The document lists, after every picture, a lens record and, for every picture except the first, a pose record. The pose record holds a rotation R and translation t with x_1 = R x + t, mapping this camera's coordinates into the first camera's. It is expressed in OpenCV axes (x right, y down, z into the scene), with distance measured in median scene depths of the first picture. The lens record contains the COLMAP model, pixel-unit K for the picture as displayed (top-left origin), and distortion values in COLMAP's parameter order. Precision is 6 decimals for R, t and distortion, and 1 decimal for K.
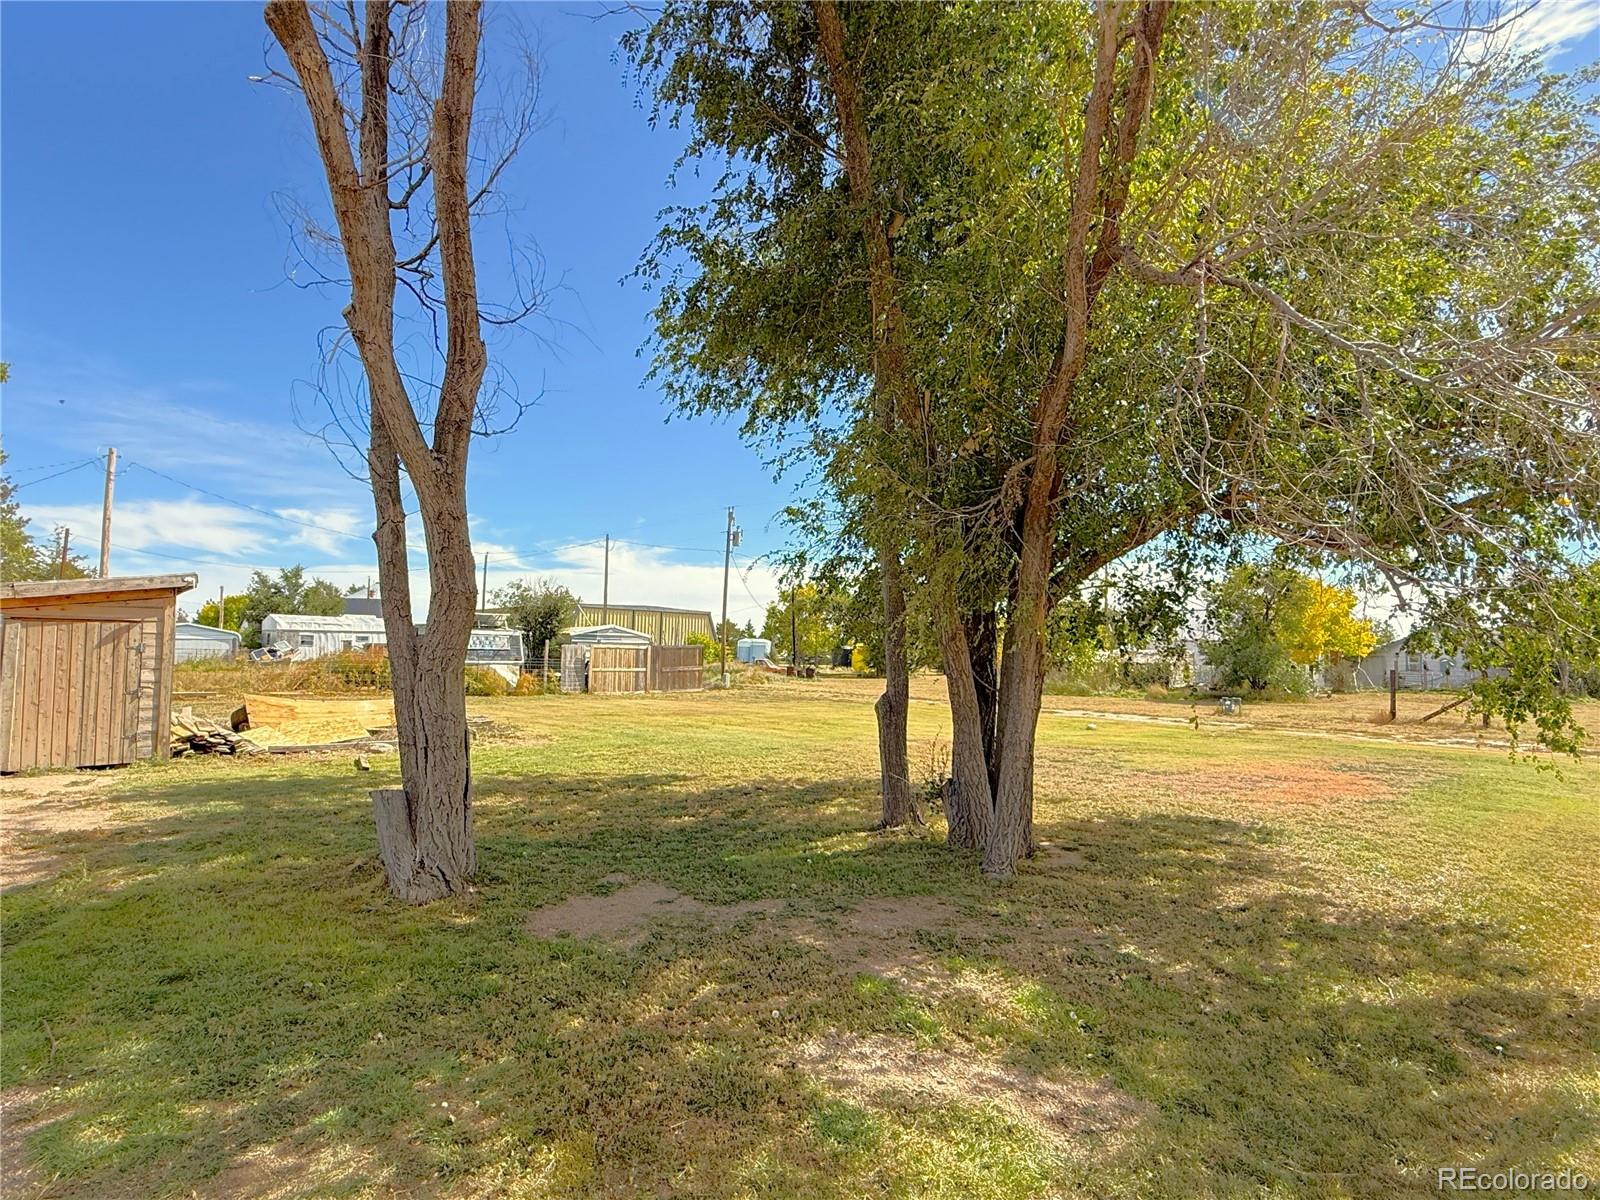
lens RADIAL K [[843.7, 0, 799.3], [0, 843.7, 603.3], [0, 0, 1]] dist [-0.001680, -0.000363]
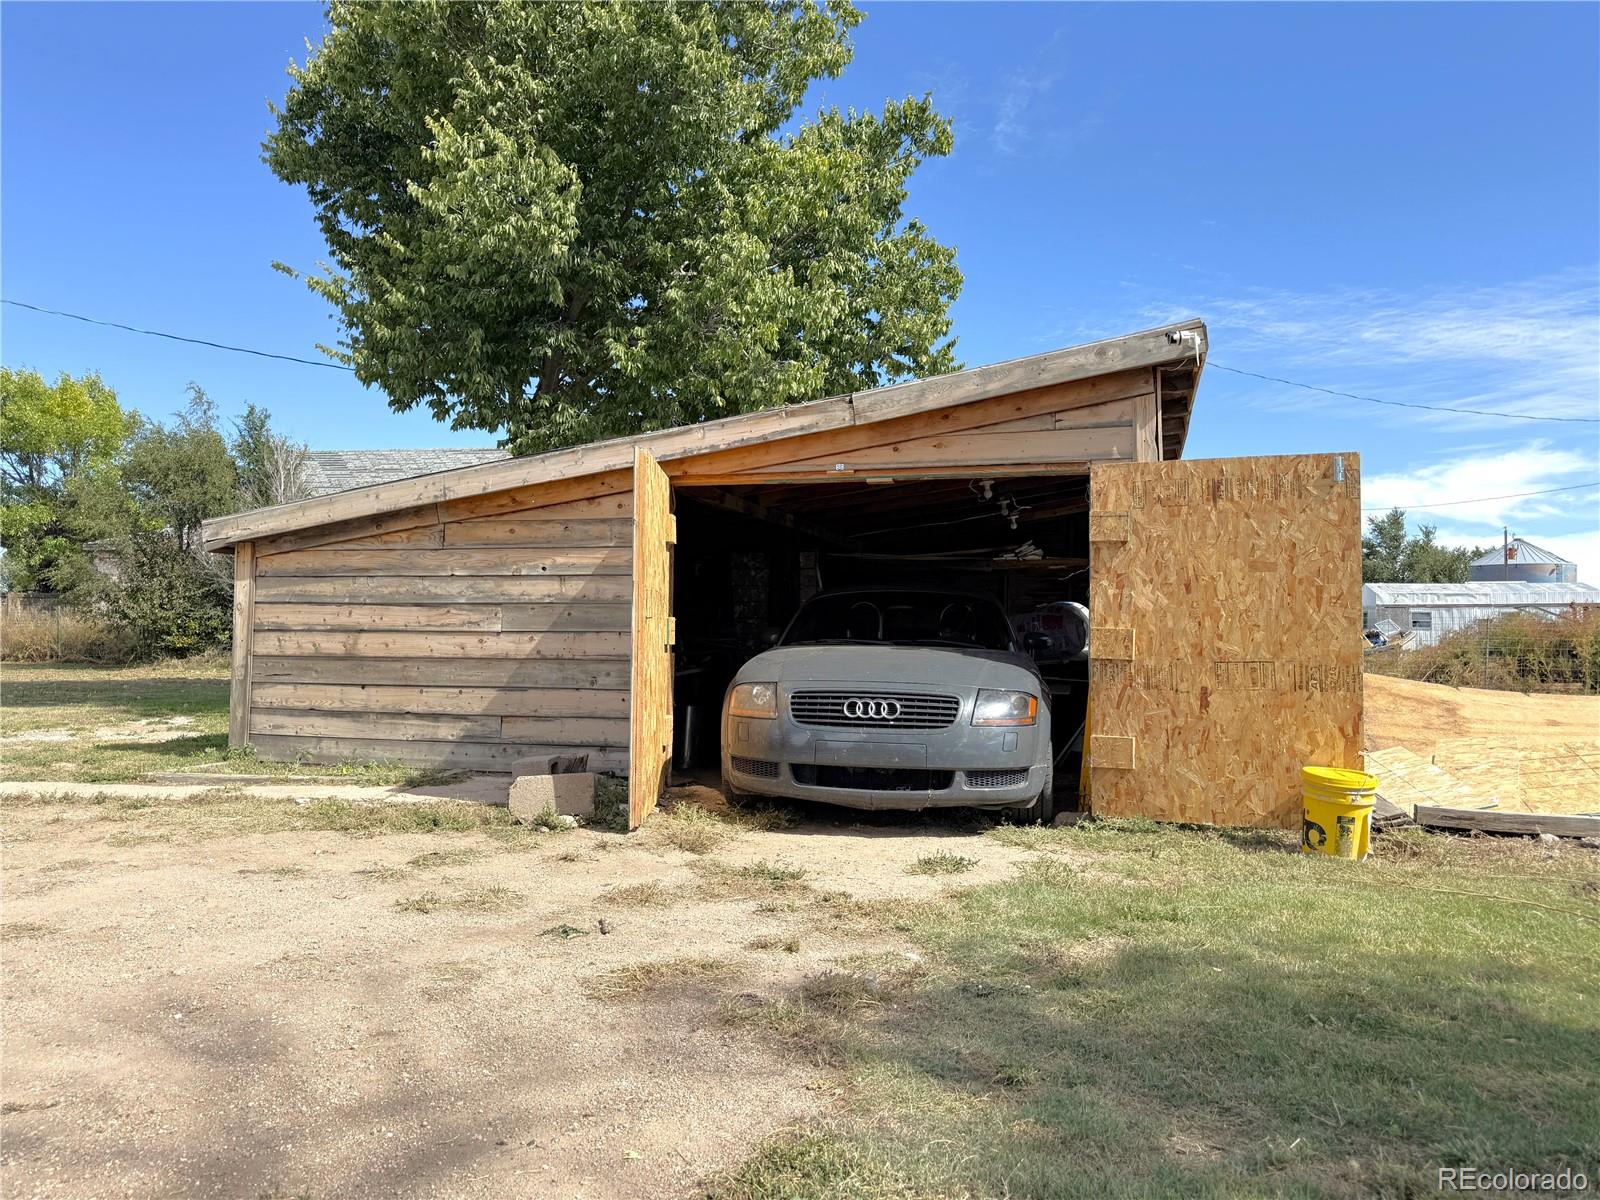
lens RADIAL K [[1119.8, 0, 800.2], [0, 1119.8, 601.4], [0, 0, 1]] dist [-0.000634, 0.000455]
pose [[0.518529, -0.041183, -0.854068, -0.299608], [0.050309, 0.998578, -0.017607, 0.066783], [0.853579, -0.033838, 0.519863, 0.451184]]
